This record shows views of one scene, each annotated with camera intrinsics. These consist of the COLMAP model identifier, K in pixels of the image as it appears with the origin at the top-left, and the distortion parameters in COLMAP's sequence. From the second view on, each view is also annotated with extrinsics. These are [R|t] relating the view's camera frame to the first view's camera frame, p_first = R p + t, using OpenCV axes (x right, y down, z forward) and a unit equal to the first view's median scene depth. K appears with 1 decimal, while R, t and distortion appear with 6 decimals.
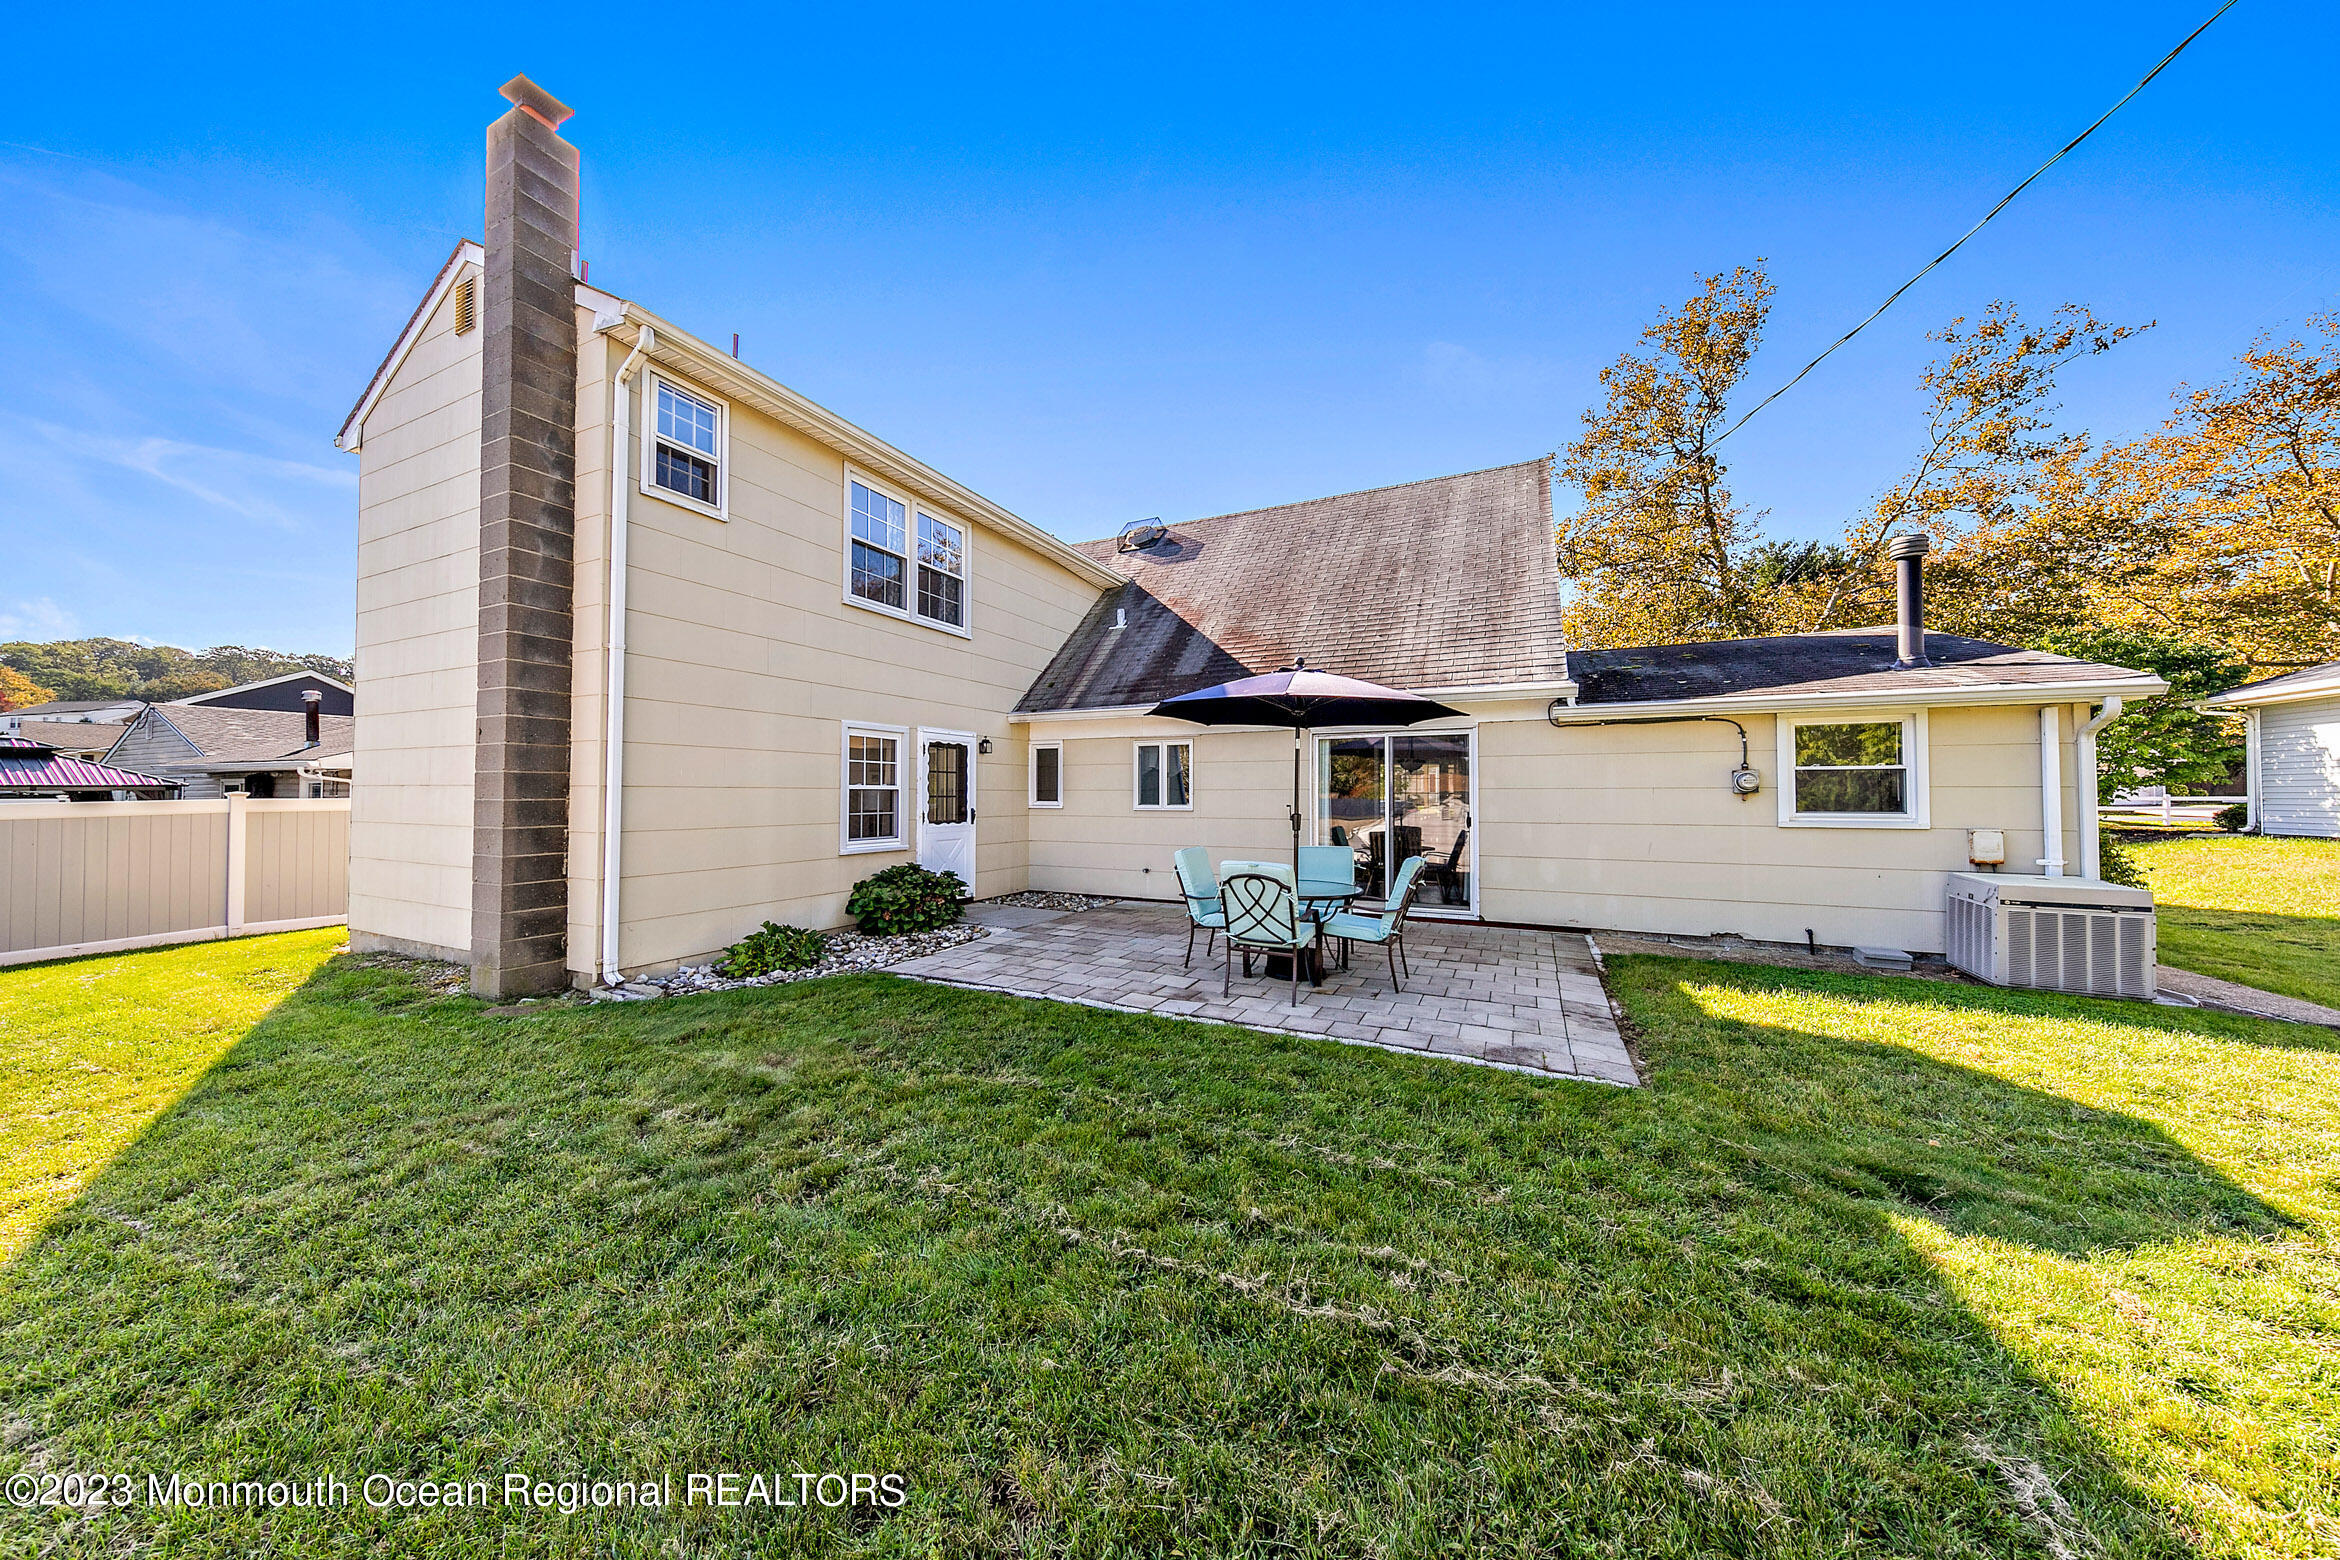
lens RADIAL K [[744.9, 0, 1169.2], [0, 744.9, 784.6], [0, 0, 1]] dist [0.005182, -0.000030]
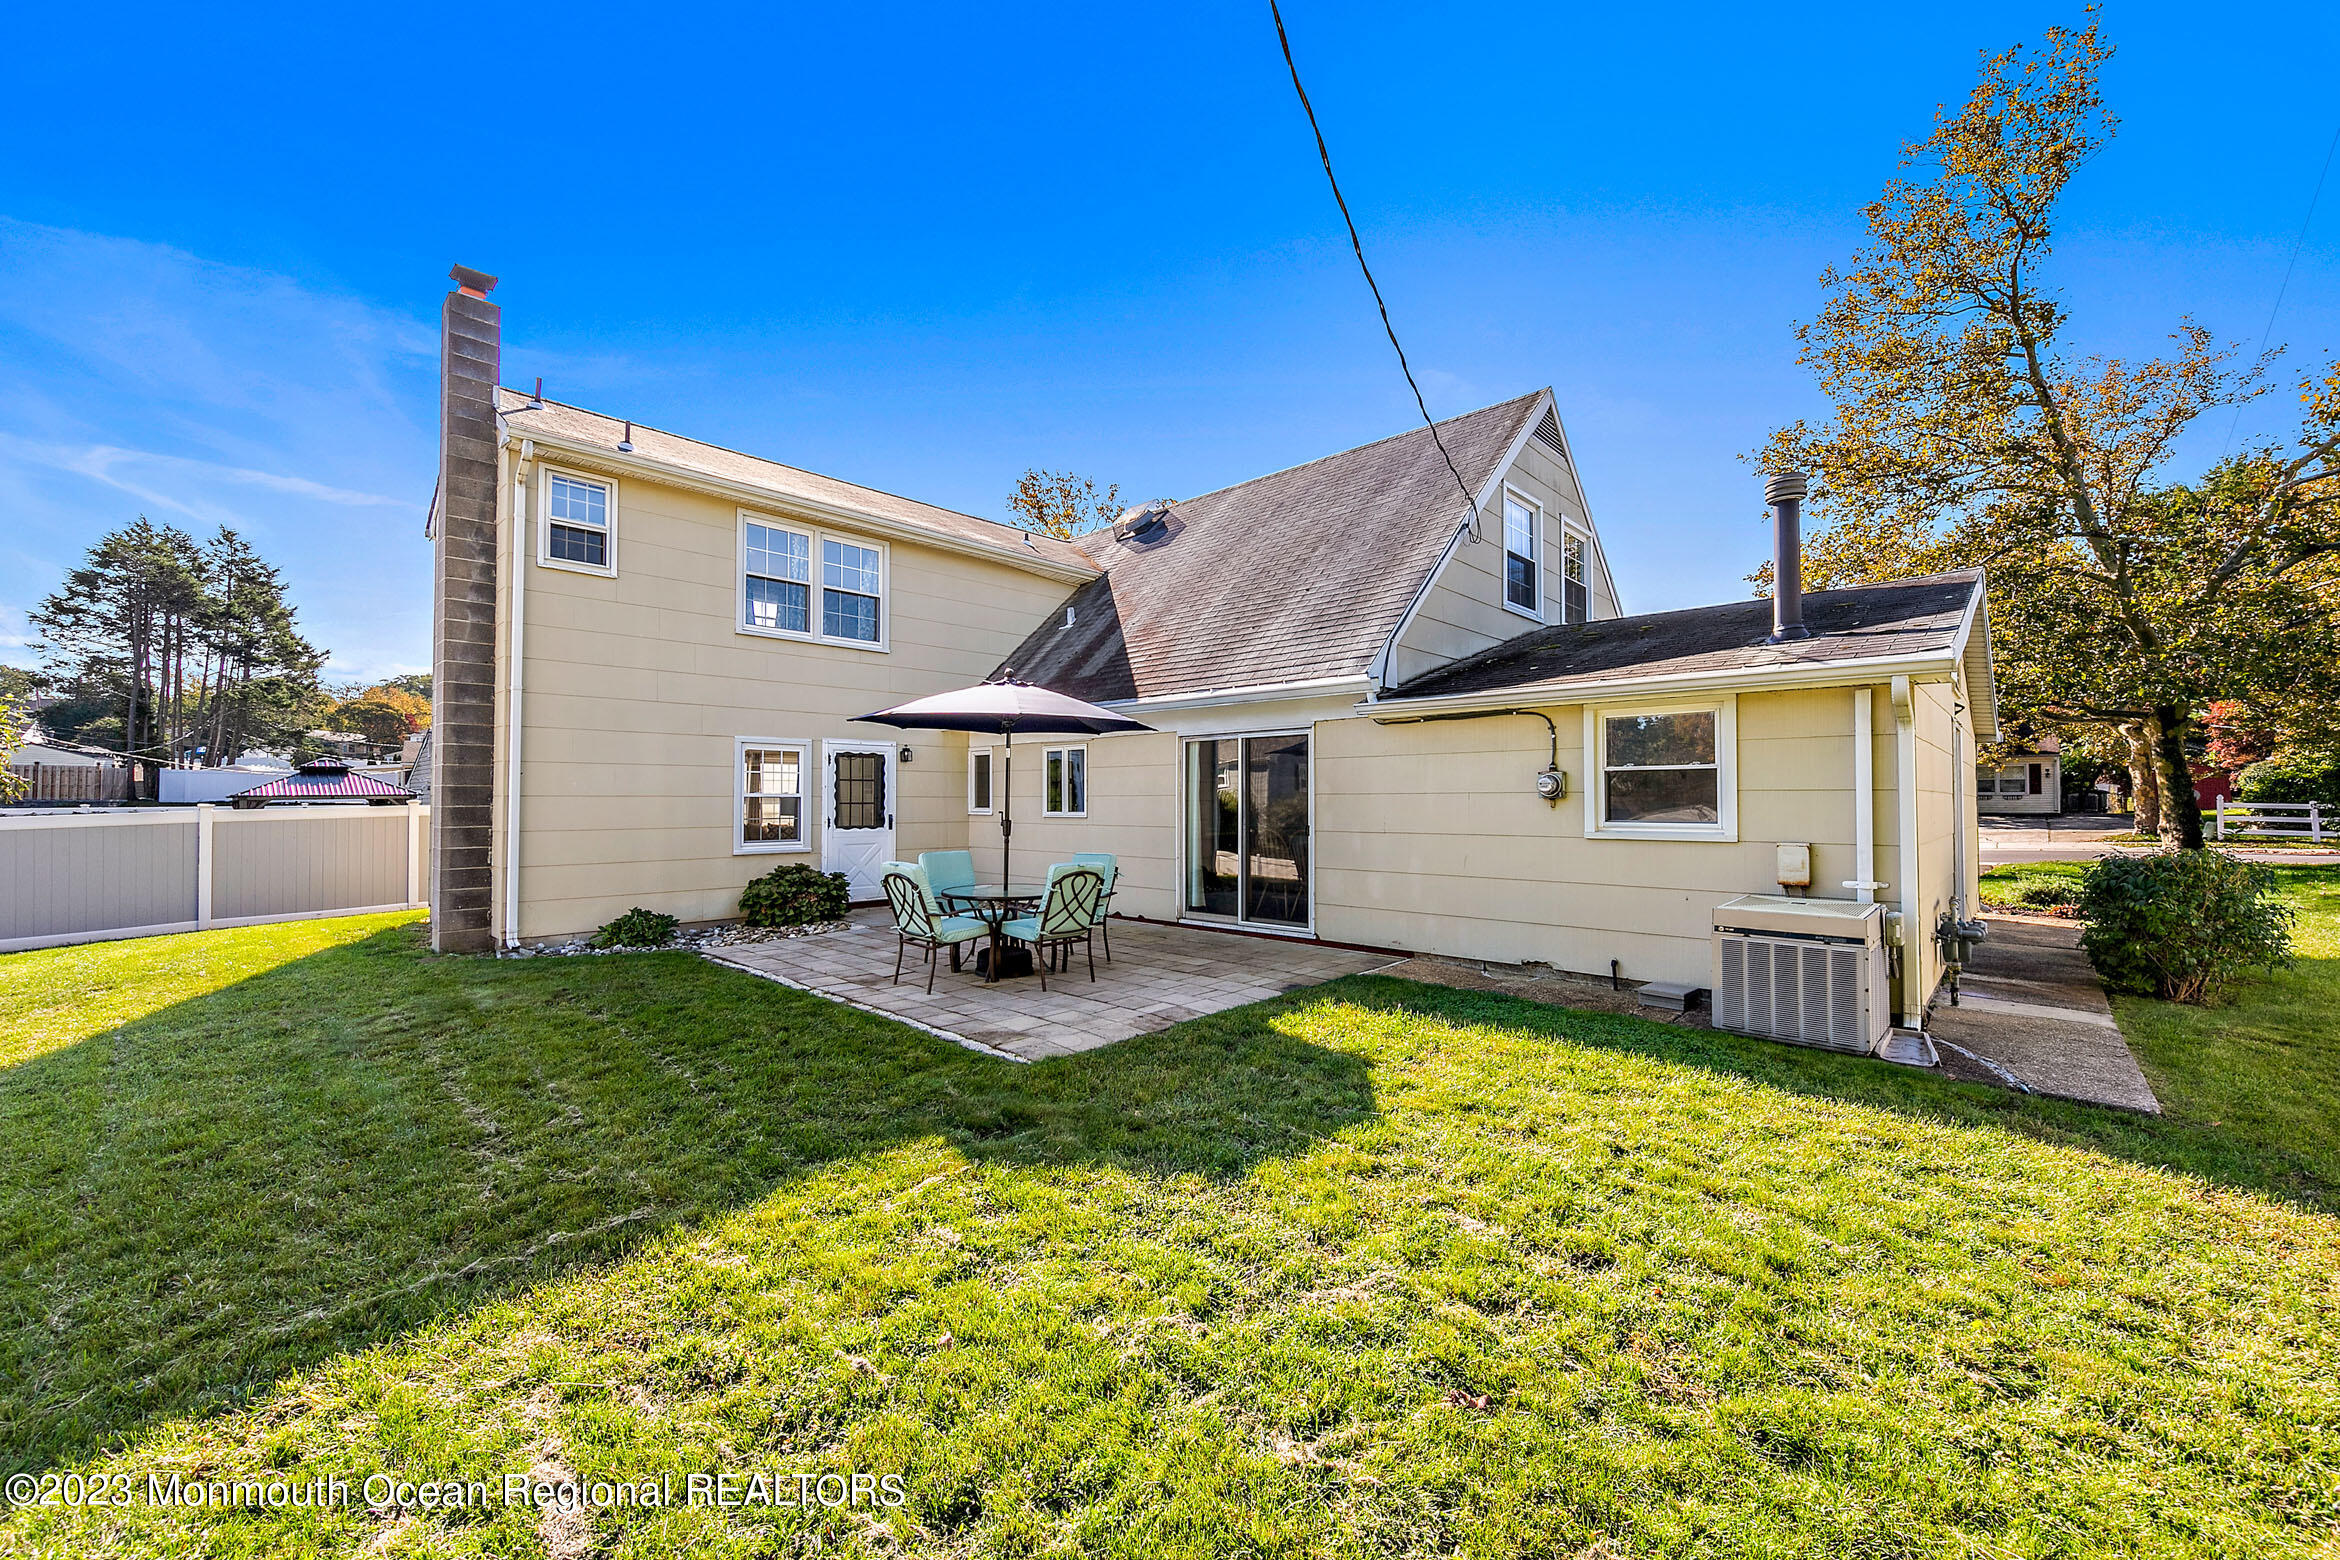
lens RADIAL K [[911.2, 0, 1169.8], [0, 911.2, 787.5], [0, 0, 1]] dist [0.003523, 0.000190]
pose [[0.951107, -0.006540, -0.308791, 0.721978], [0.006588, 0.999978, -0.000889, -0.003335], [0.308790, -0.001188, 0.951129, -0.135411]]
